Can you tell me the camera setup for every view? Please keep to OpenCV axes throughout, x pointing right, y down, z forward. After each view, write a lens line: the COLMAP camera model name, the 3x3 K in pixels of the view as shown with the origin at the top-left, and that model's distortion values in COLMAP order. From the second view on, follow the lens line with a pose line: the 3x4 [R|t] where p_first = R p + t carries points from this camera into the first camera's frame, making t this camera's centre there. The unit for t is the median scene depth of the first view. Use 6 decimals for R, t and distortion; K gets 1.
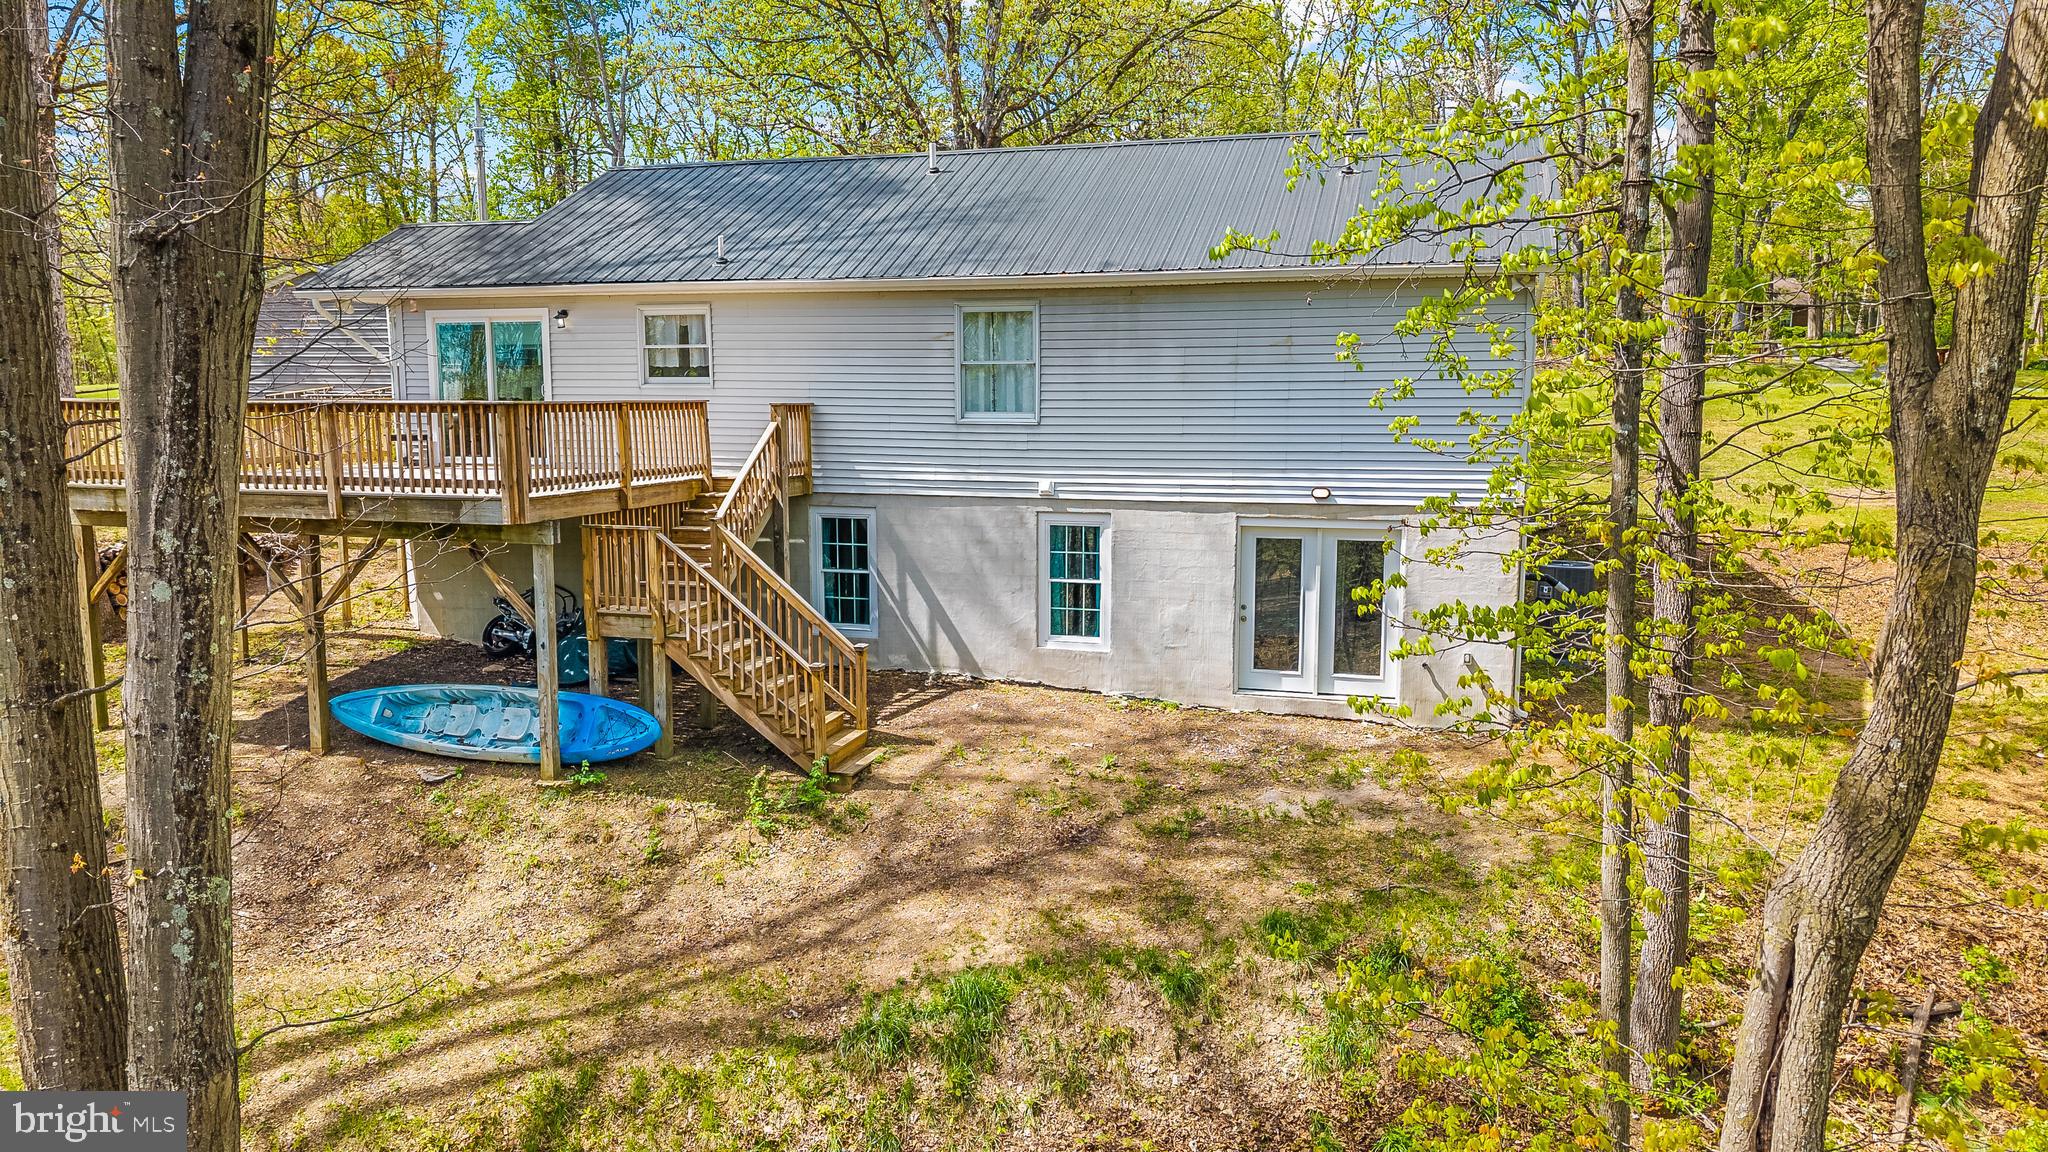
lens RADIAL K [[1397.6, 0, 1019.2], [0, 1397.6, 568.5], [0, 0, 1]] dist [-0.007637, 0.001774]
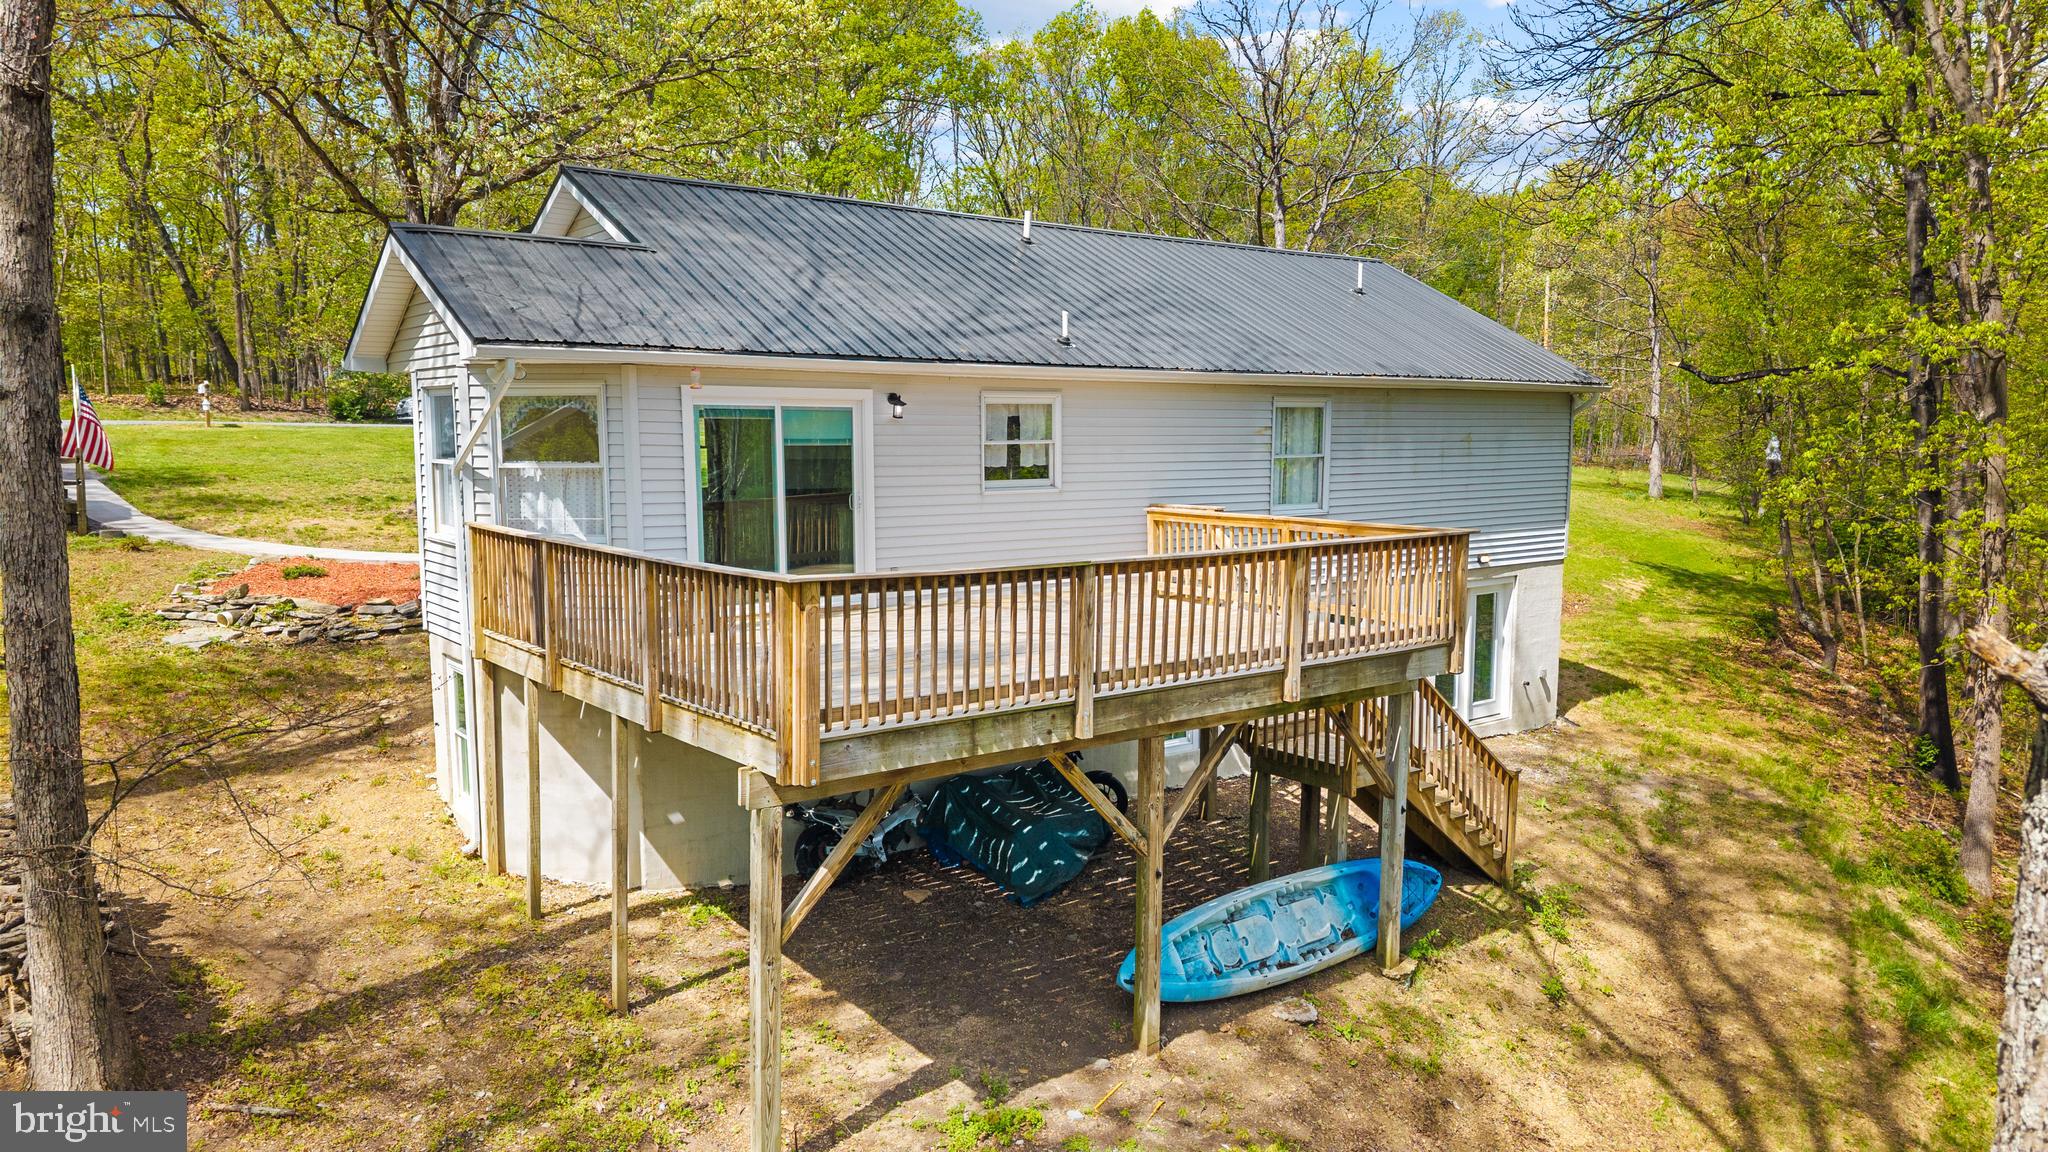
lens RADIAL K [[1397.6, 0, 1019.1], [0, 1397.6, 583.1], [0, 0, 1]] dist [-0.007637, 0.001774]
pose [[0.574029, -0.095495, 0.813247, -1.013089], [0.107146, 0.993397, 0.041020, -0.124427], [-0.811794, 0.063589, 0.580471, 0.601871]]
